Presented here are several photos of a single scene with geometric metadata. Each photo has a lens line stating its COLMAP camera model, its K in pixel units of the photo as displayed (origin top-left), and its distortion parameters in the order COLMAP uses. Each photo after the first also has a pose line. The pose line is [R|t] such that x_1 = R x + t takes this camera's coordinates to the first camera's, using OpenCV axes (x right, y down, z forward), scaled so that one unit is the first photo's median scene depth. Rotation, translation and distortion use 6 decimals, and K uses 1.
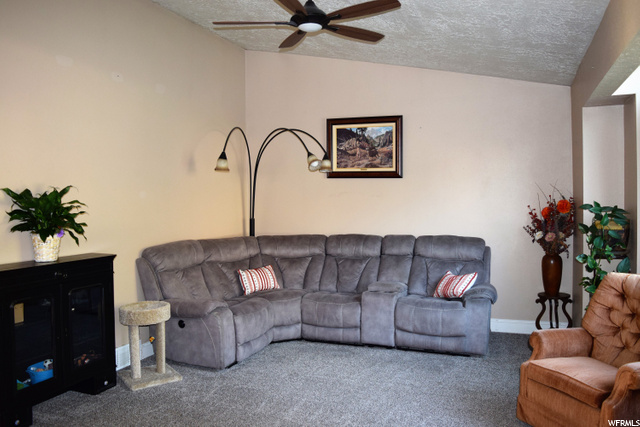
lens RADIAL K [[505.6, 0, 320.0], [0, 505.6, 213.5], [0, 0, 1]] dist [-0.073005, 0.000956]
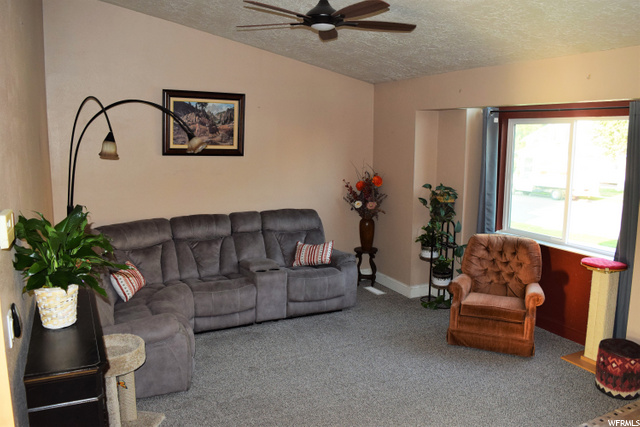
lens RADIAL K [[505.6, 0, 320.0], [0, 505.6, 213.5], [0, 0, 1]] dist [-0.073005, 0.000956]
pose [[0.670915, -0.095666, 0.735338, -0.498320], [0.007456, 0.992463, 0.122315, -0.079308], [-0.741497, -0.076580, 0.666572, 0.196763]]
